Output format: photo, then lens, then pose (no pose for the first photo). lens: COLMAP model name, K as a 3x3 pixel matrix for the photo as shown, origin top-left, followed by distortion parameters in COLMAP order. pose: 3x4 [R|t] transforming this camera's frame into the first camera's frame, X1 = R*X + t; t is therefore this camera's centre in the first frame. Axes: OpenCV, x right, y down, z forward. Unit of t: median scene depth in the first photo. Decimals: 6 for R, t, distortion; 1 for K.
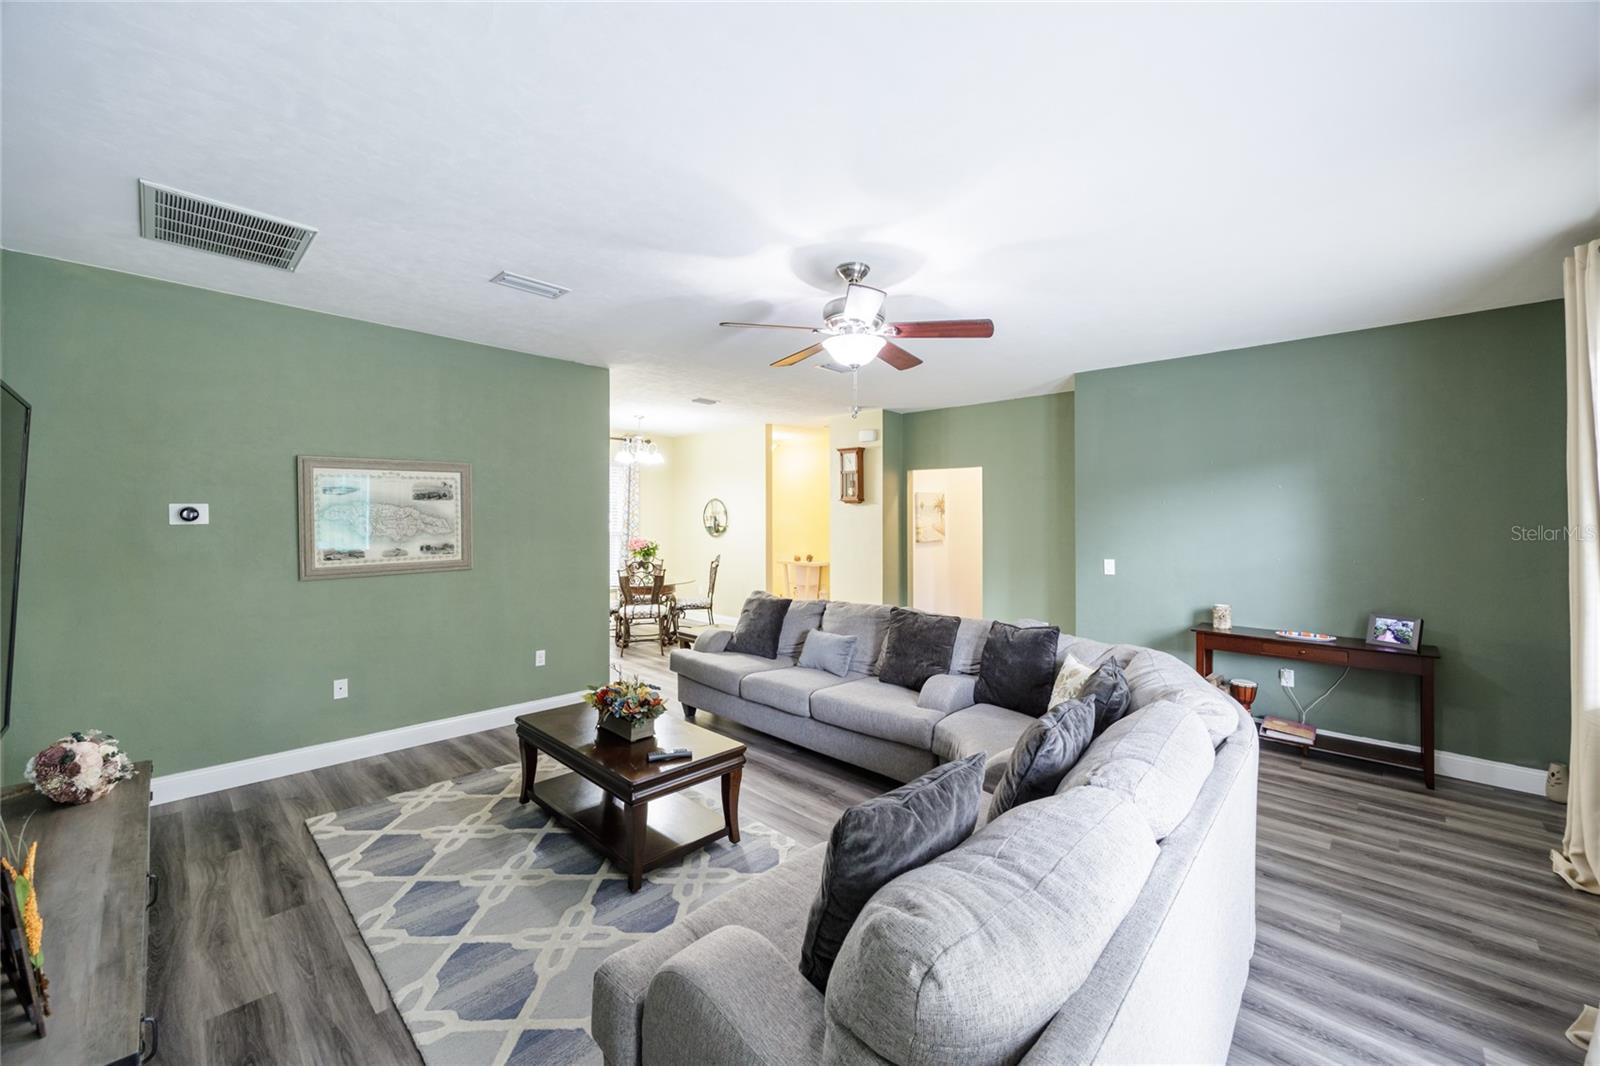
lens RADIAL K [[616.6, 0, 810.6], [0, 616.6, 517.8], [0, 0, 1]] dist [-0.004404, -0.000166]
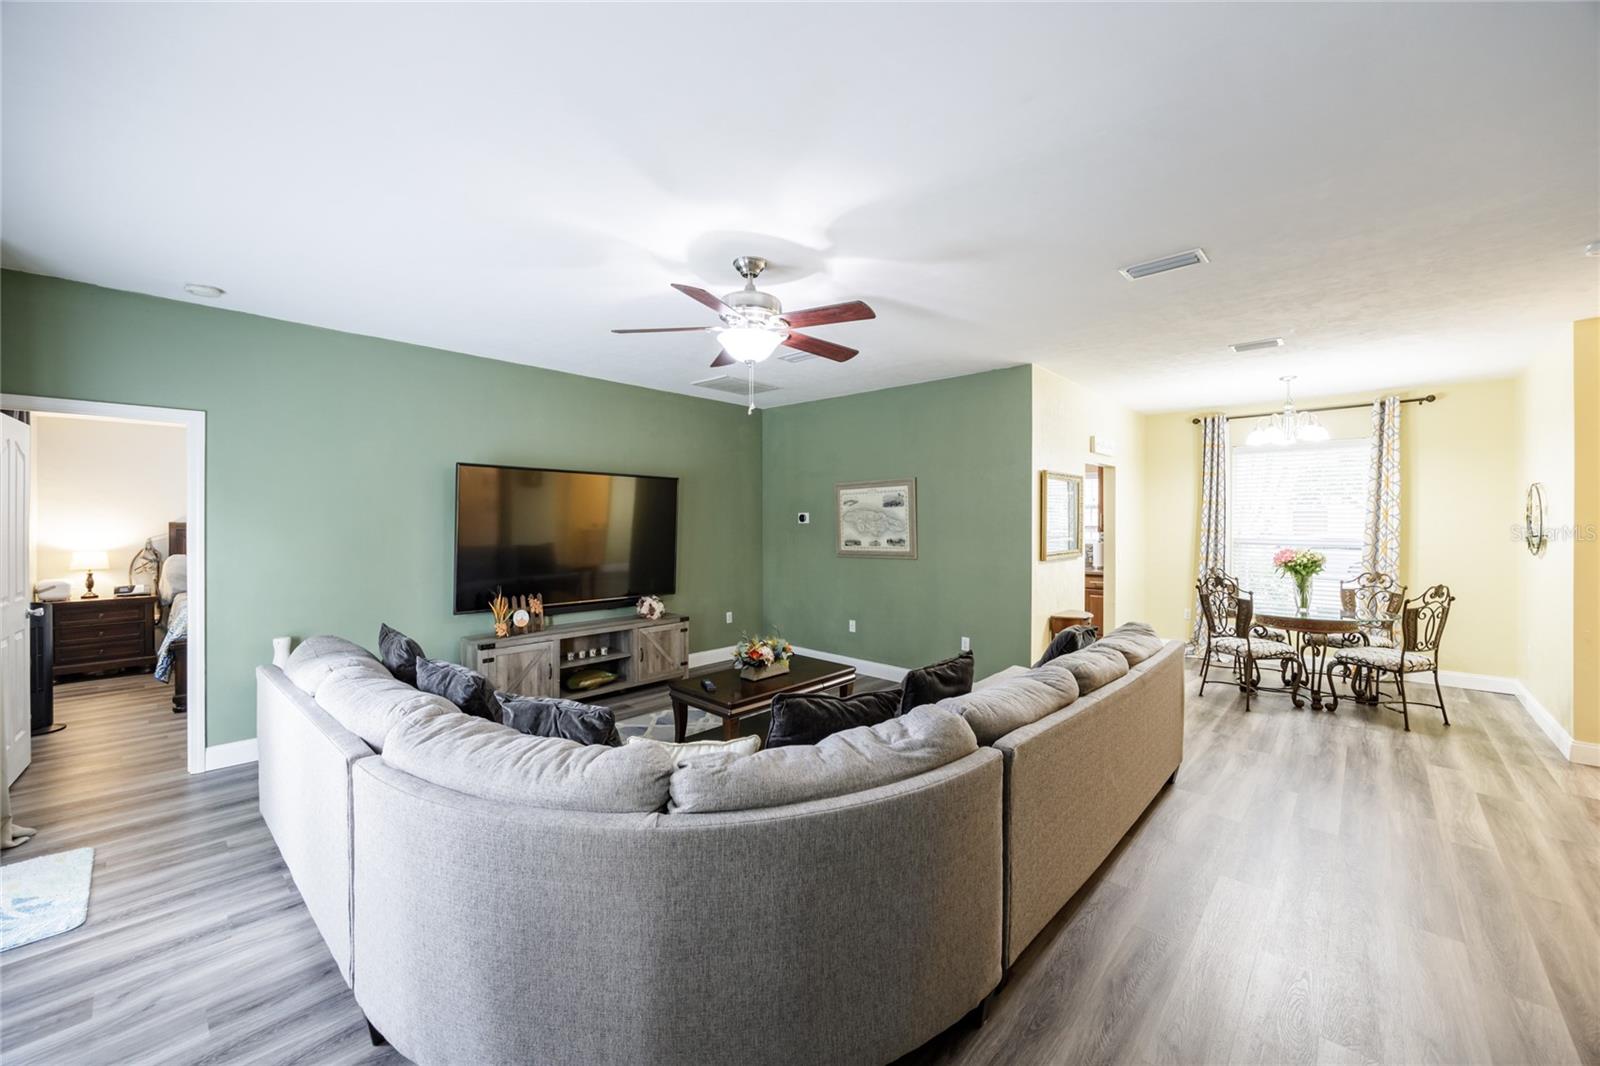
lens RADIAL K [[616.6, 0, 799.9], [0, 616.6, 525.3], [0, 0, 1]] dist [-0.004404, -0.000166]
pose [[0.000545, 0.003813, -0.999993, 0.848217], [-0.004205, 0.999984, 0.003811, 0.009079], [0.999991, 0.004203, 0.000561, 0.864657]]
